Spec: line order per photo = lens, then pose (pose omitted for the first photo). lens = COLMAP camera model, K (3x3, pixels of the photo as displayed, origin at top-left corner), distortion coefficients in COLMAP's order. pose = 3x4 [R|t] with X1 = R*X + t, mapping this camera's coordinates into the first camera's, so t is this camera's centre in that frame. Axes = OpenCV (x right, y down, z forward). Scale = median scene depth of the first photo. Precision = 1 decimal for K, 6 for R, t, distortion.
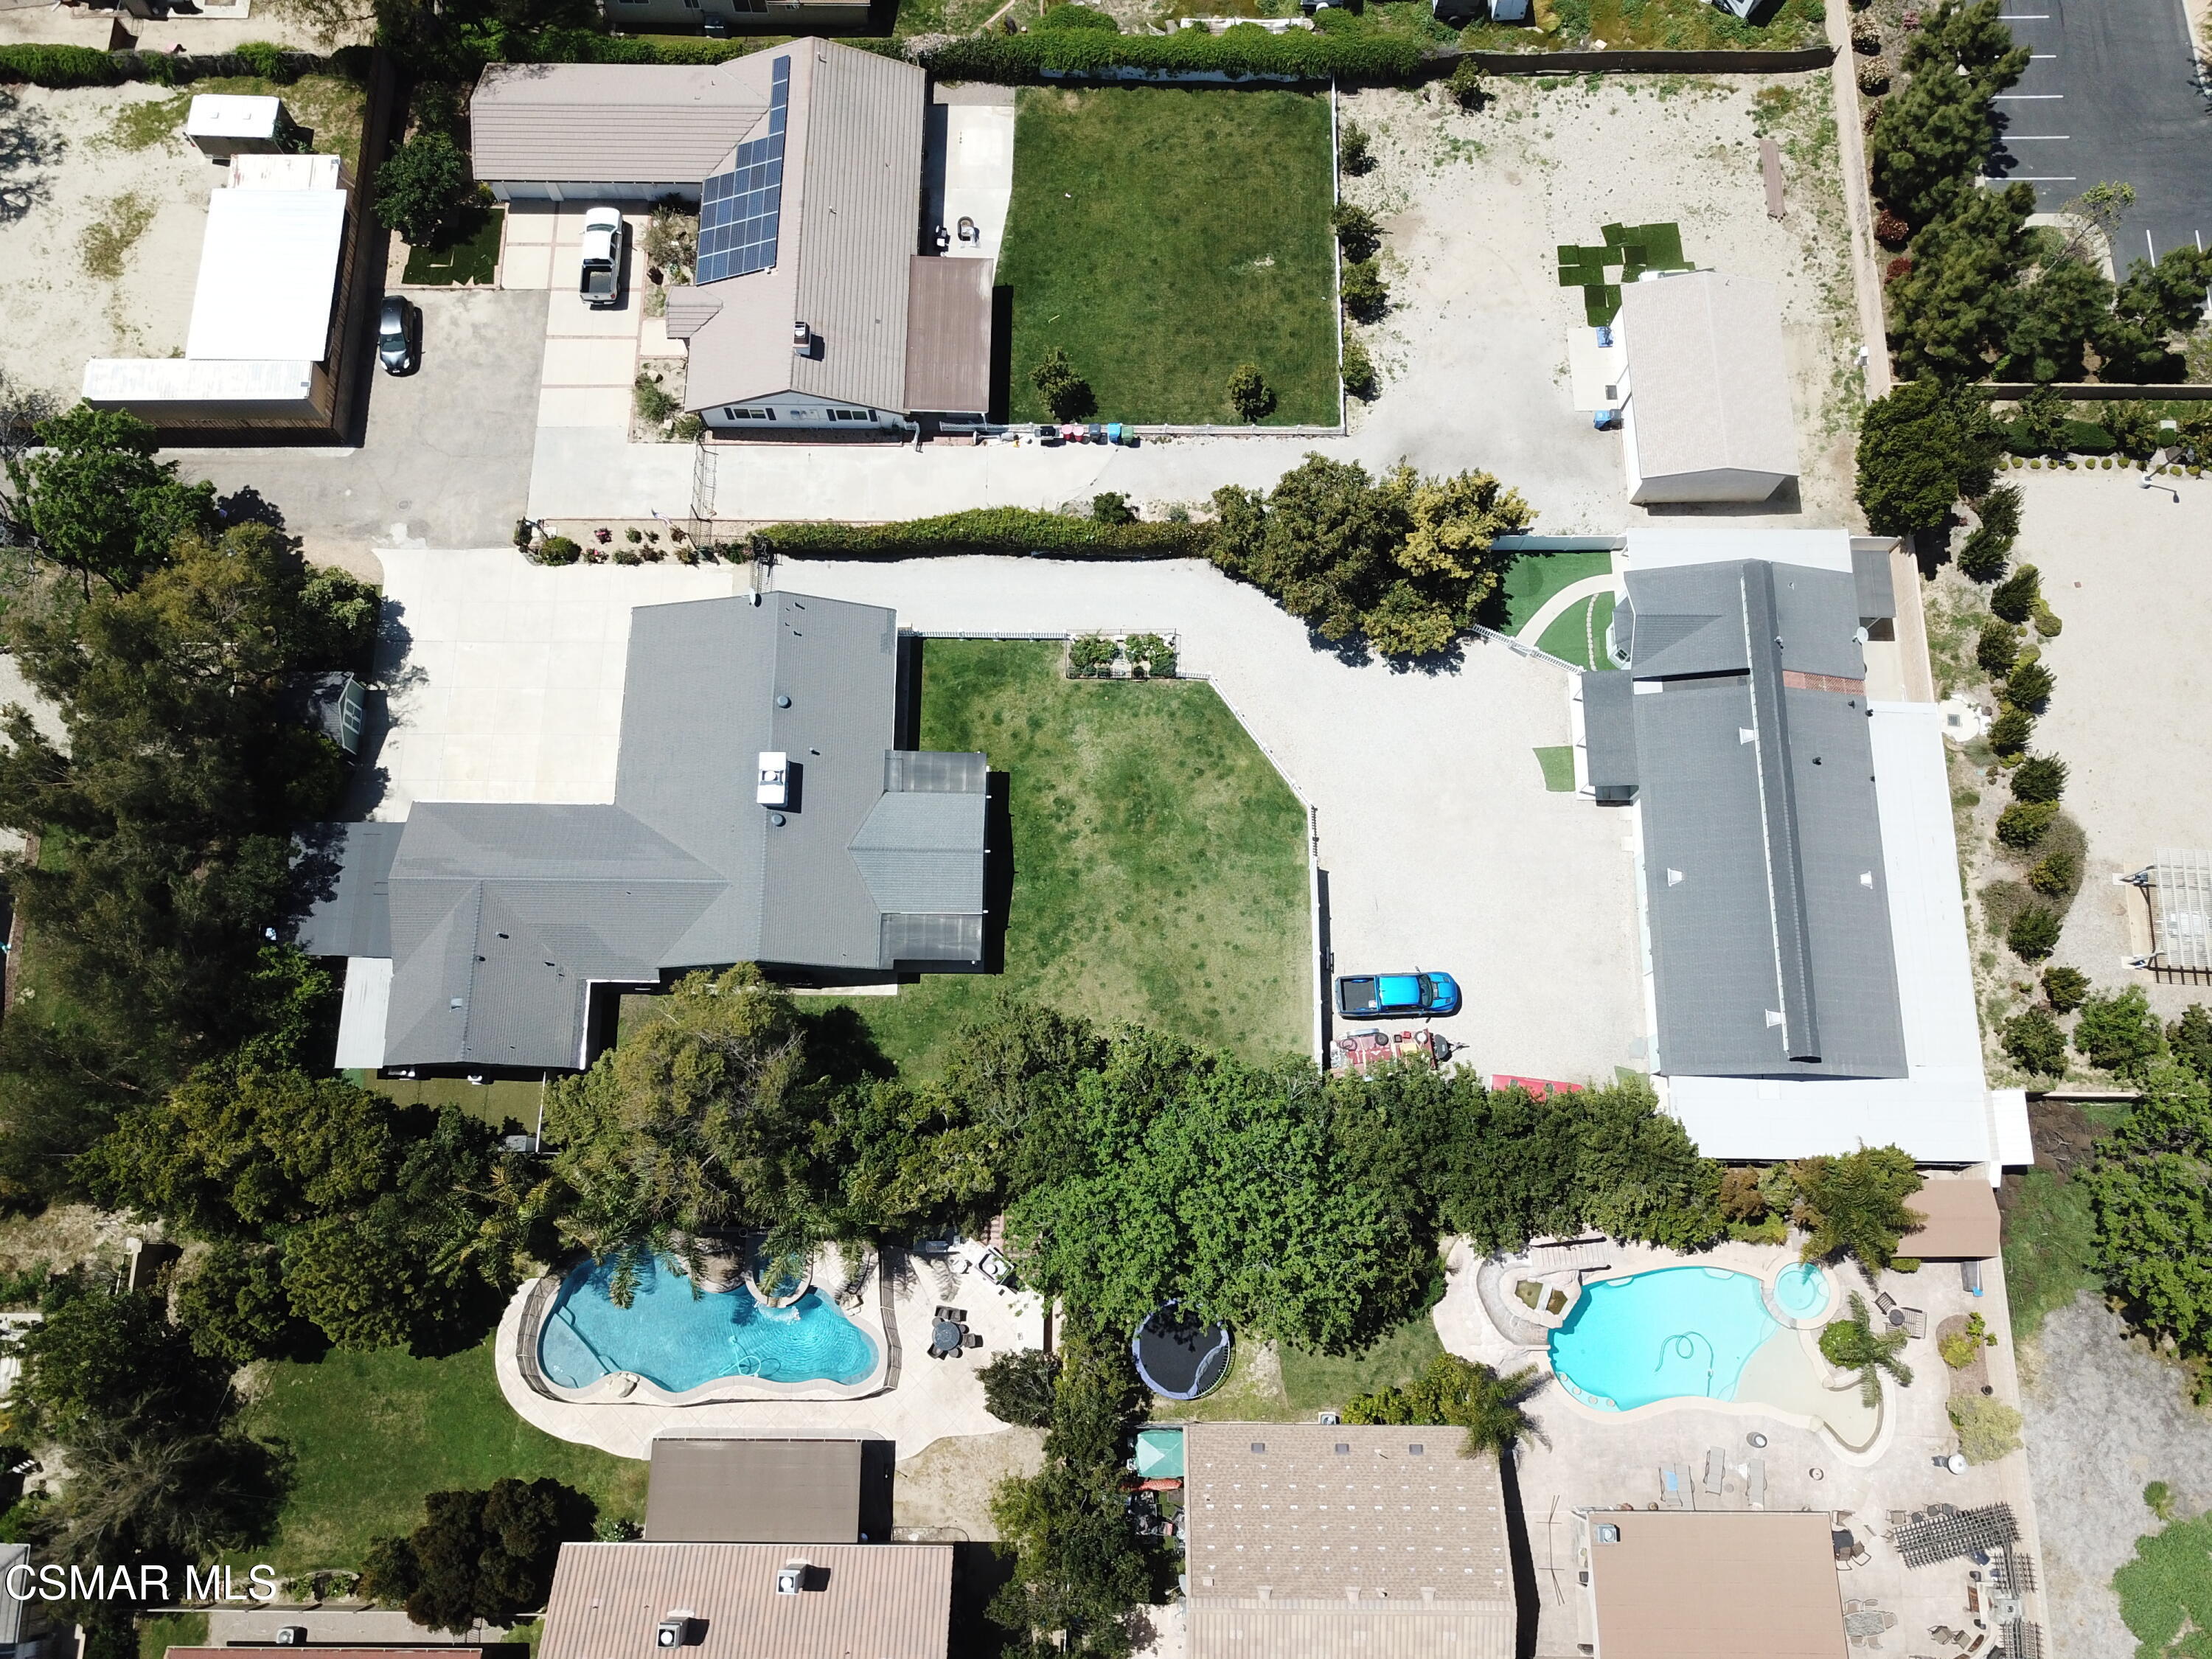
lens RADIAL K [[1676.4, 0, 1083.6], [0, 1676.4, 844.7], [0, 0, 1]] dist [-0.014804, 0.042871]
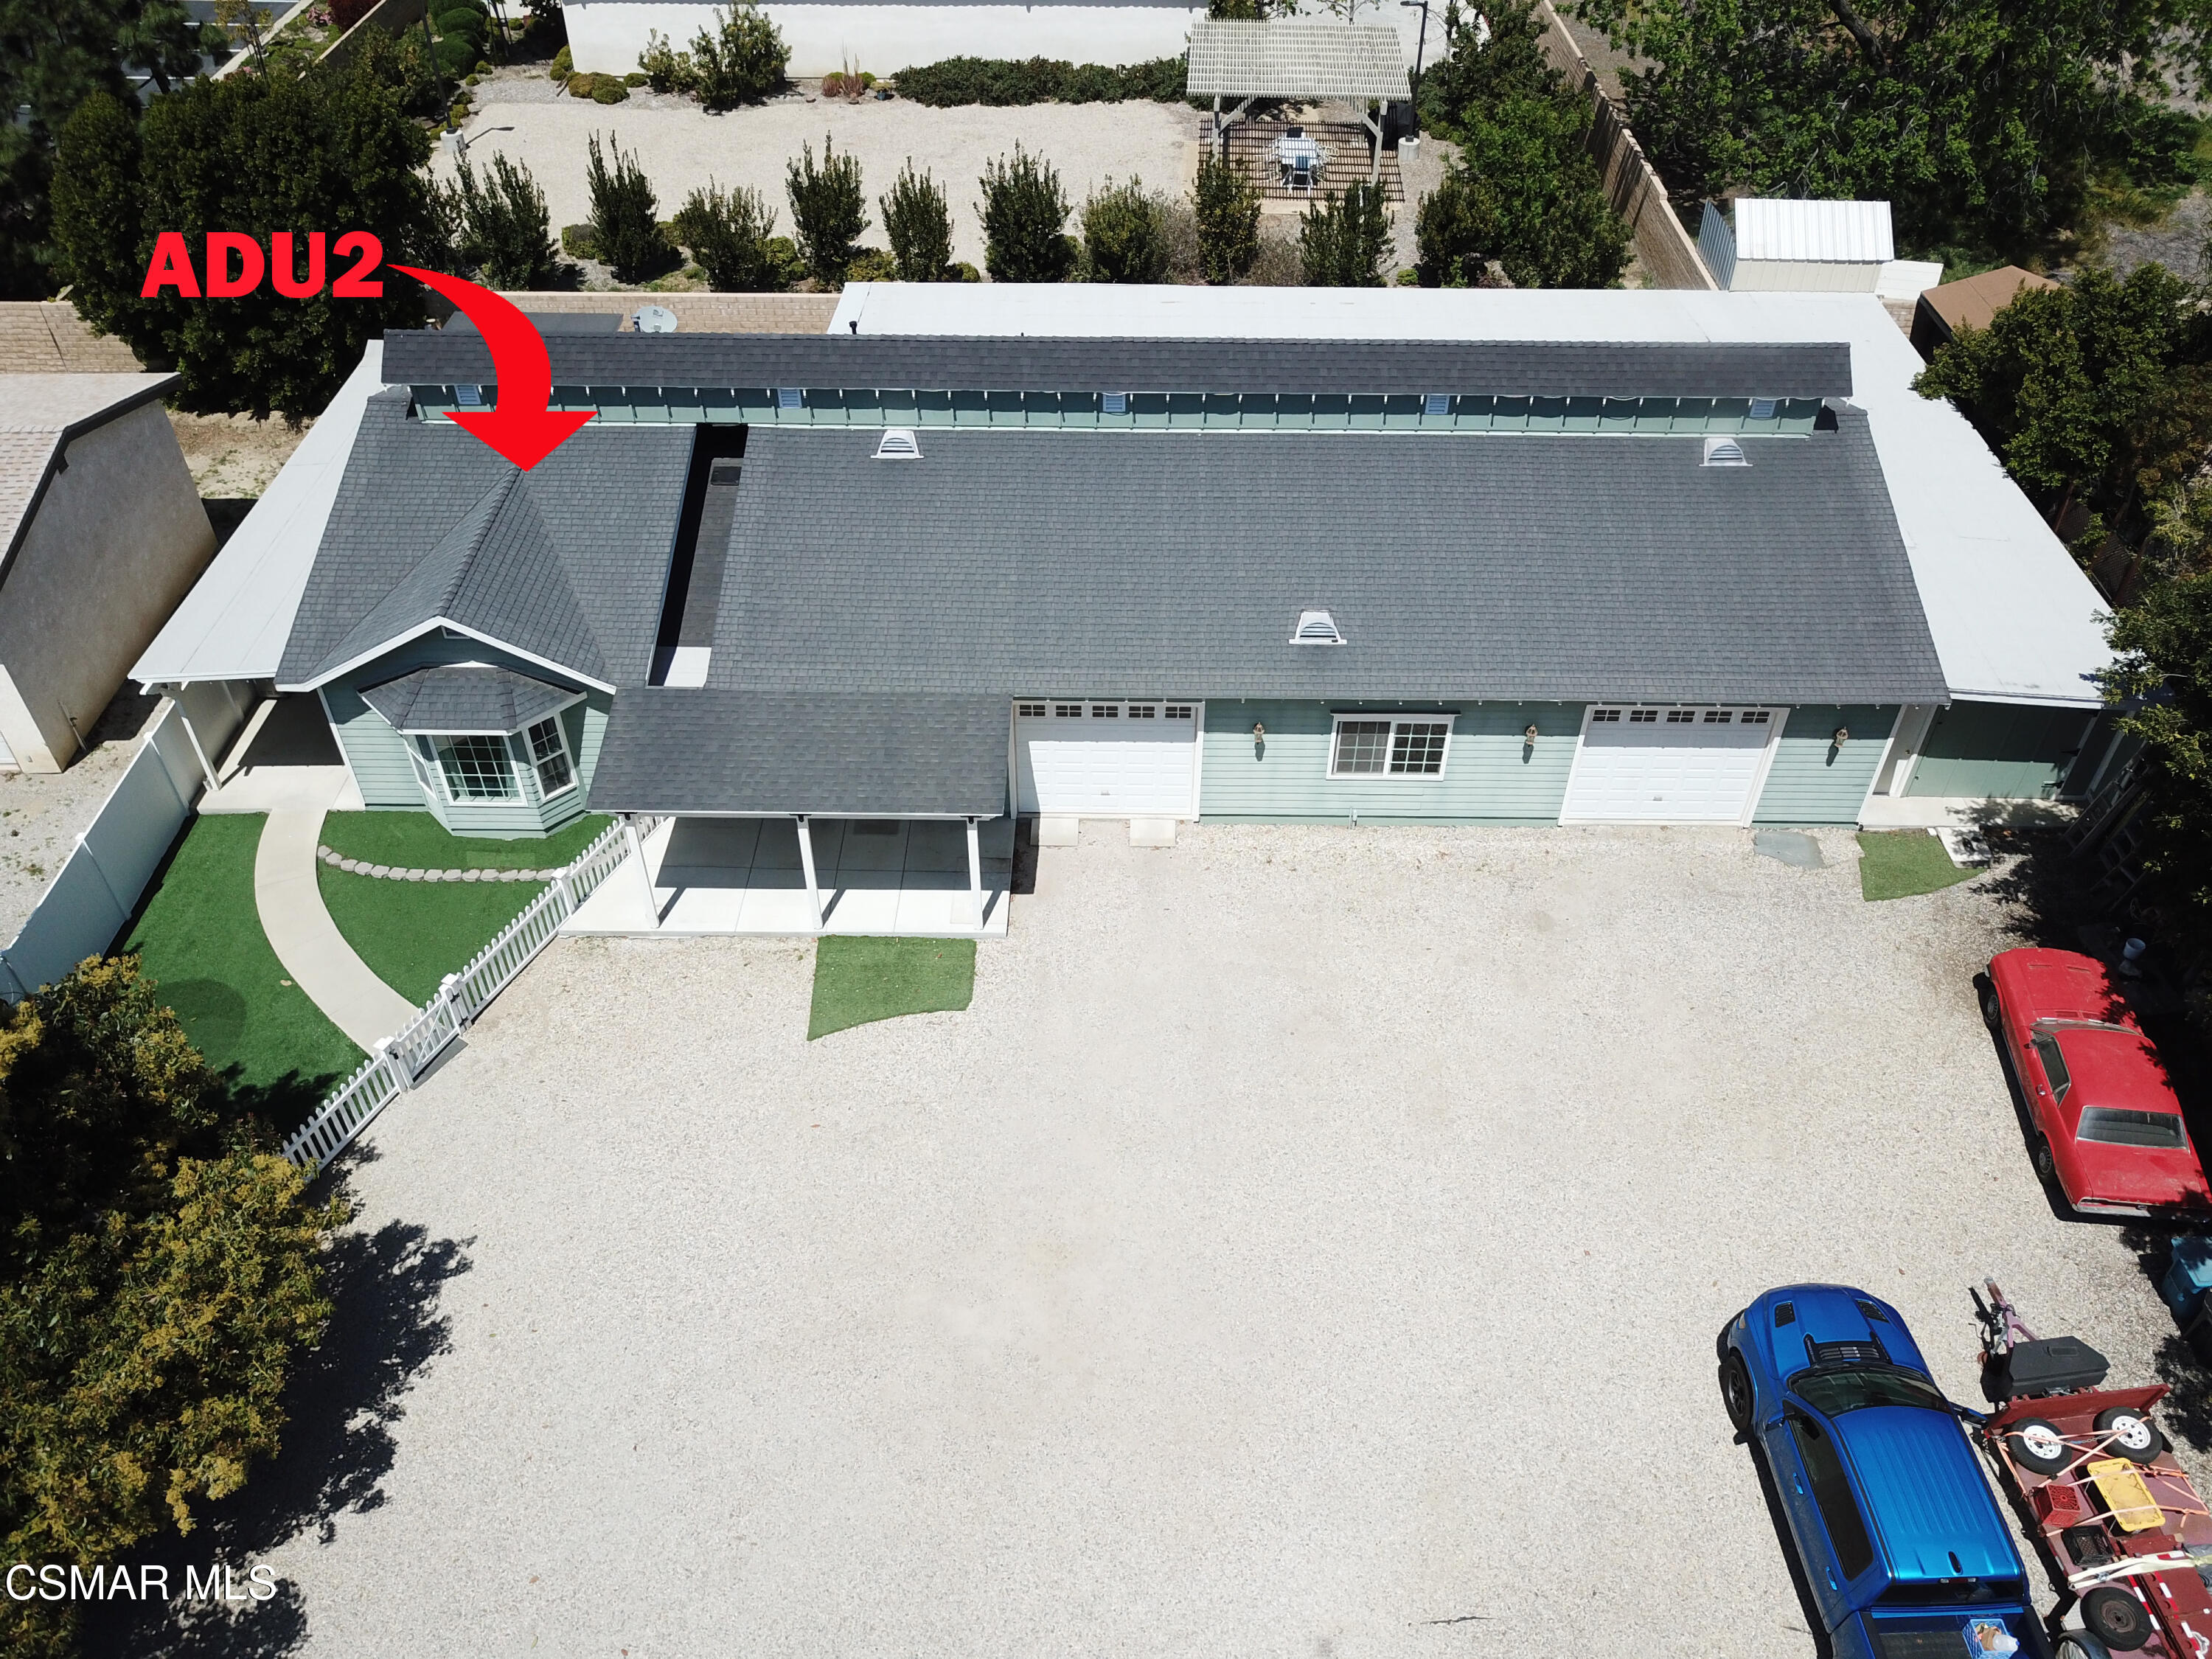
lens RADIAL K [[1682.4, 0, 1106.1], [0, 1682.4, 844.1], [0, 0, 1]] dist [0.005635, -0.006465]
pose [[0.004688, -0.675270, 0.737556, 0.077019], [0.969567, 0.183613, 0.161944, -0.059531], [-0.244780, 0.714351, 0.655580, 0.755376]]
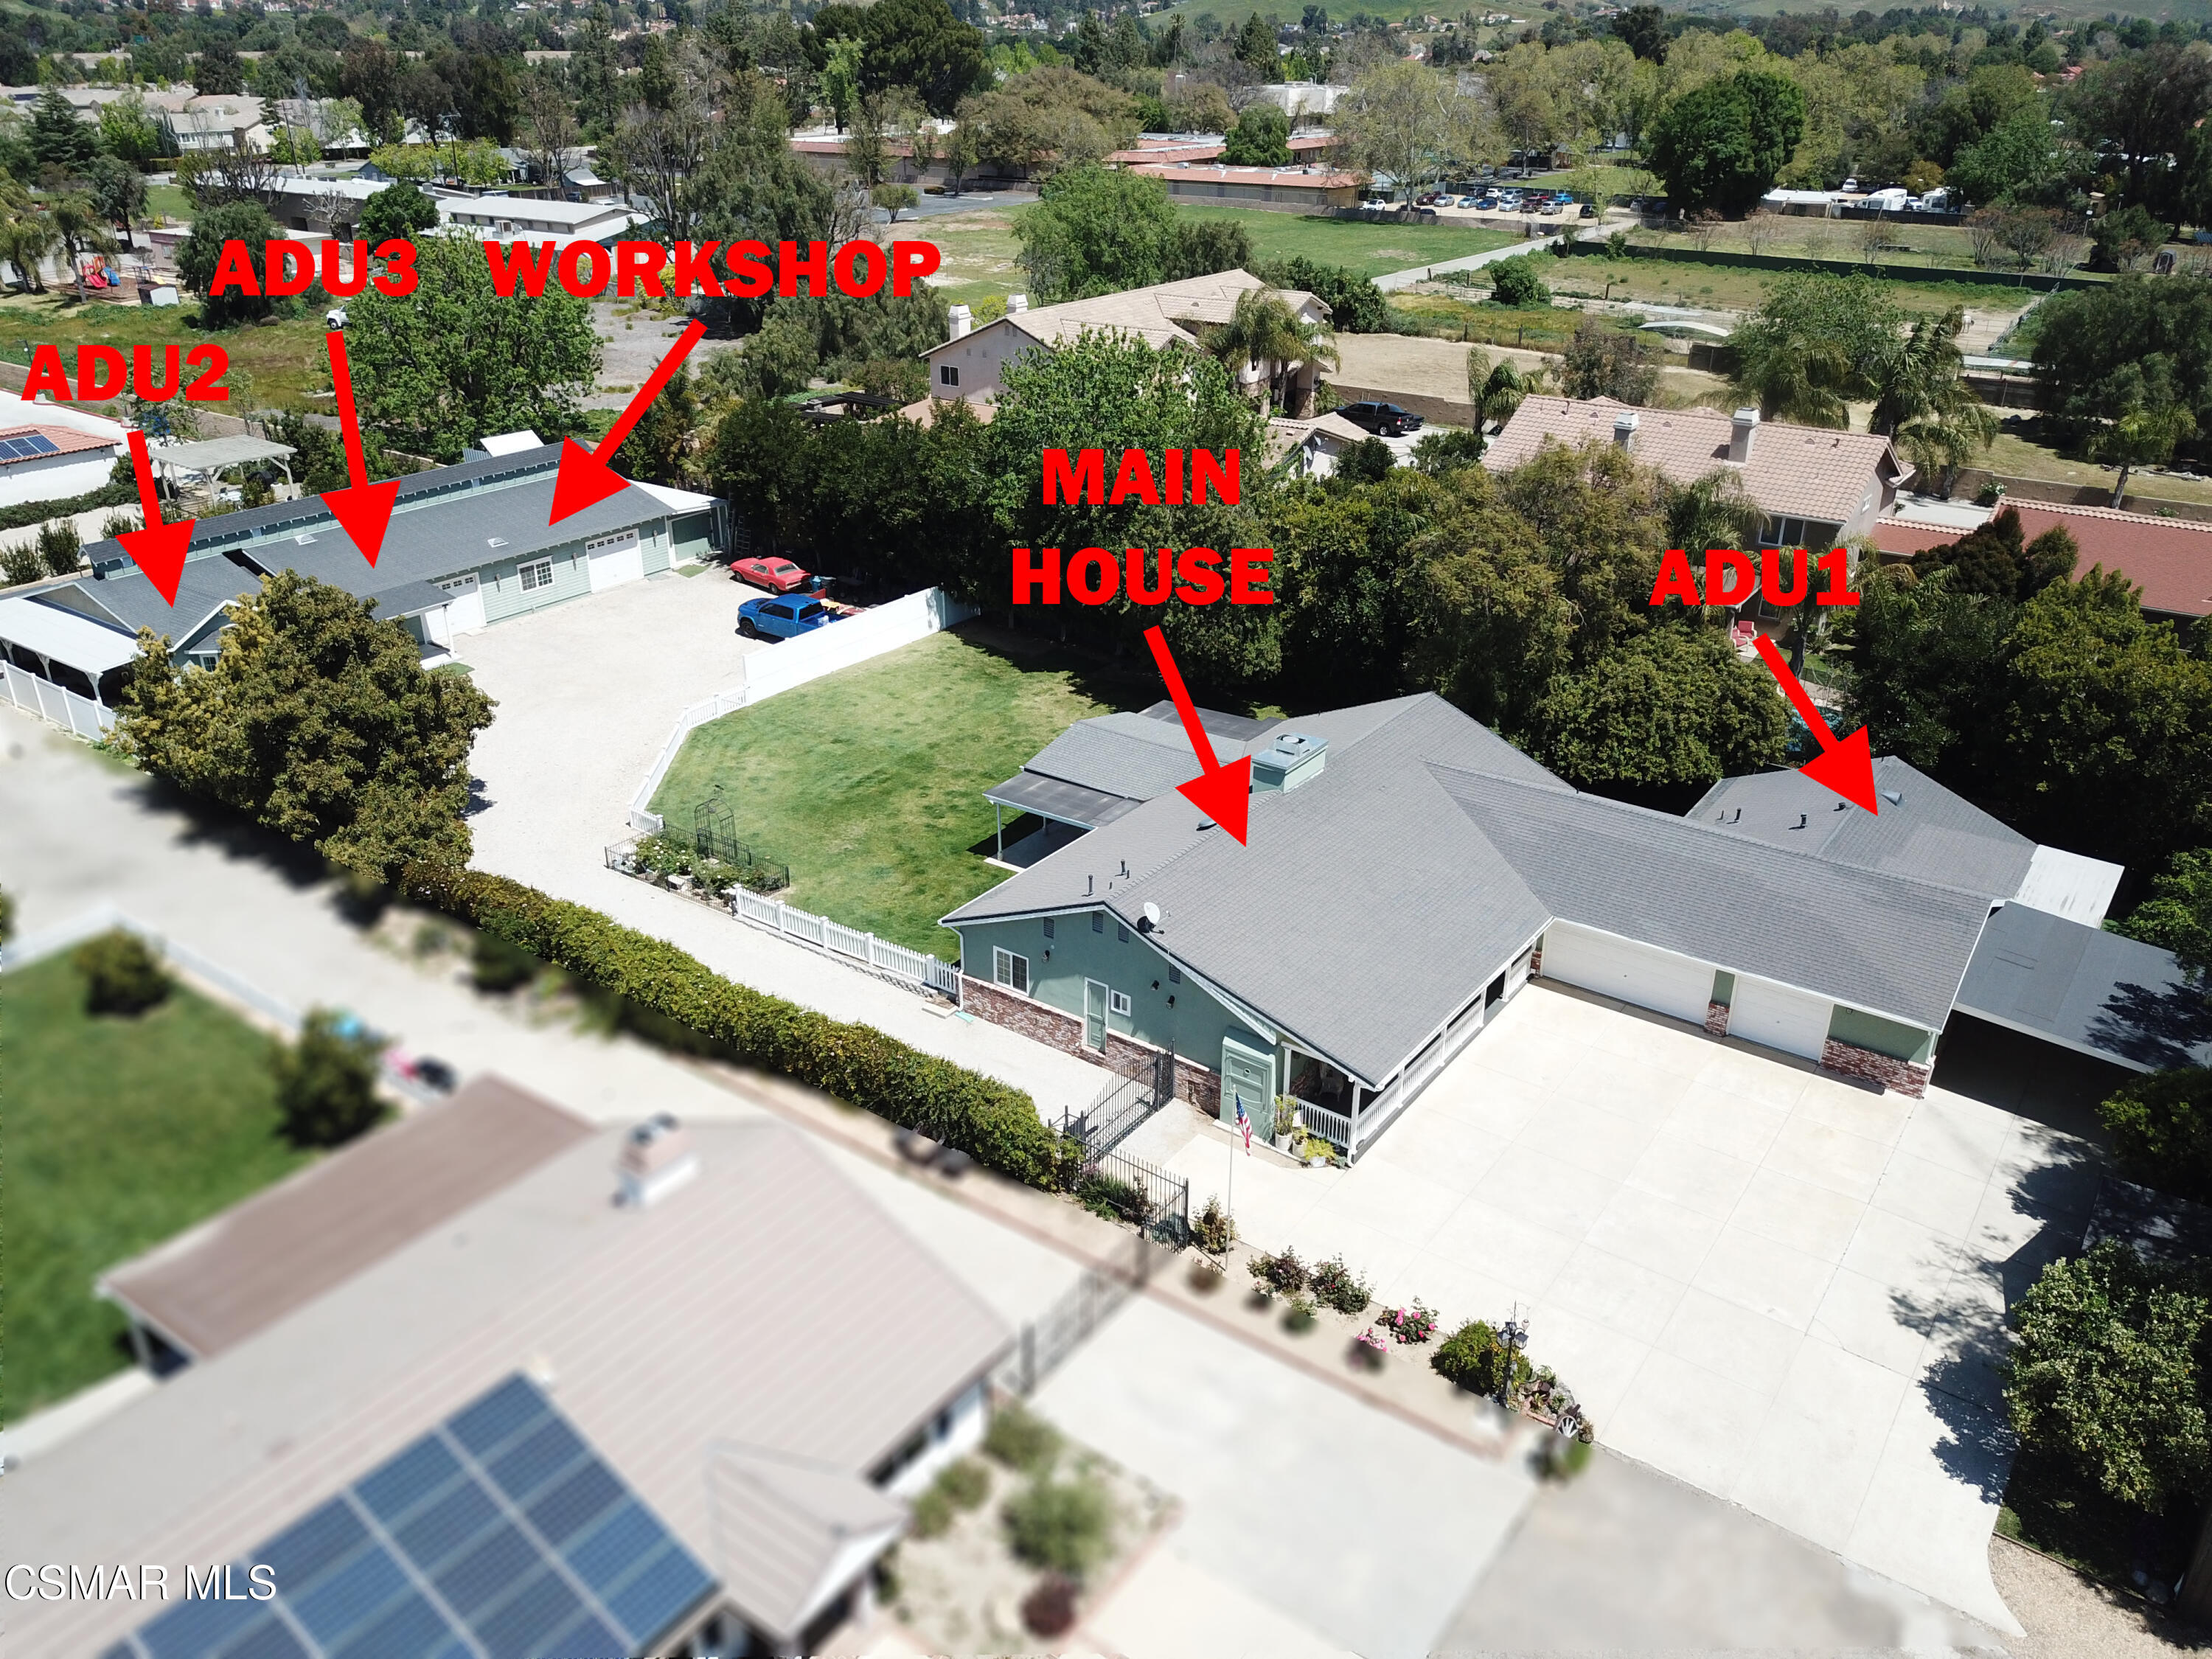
lens RADIAL K [[1697.6, 0, 1095.4], [0, 1697.6, 827.0], [0, 0, 1]] dist [0.004650, 0.001756]
pose [[-0.815556, -0.245975, 0.523798, -0.418923], [0.561338, -0.116352, 0.819367, -0.539211], [-0.140599, 0.962267, 0.232967, 0.808312]]
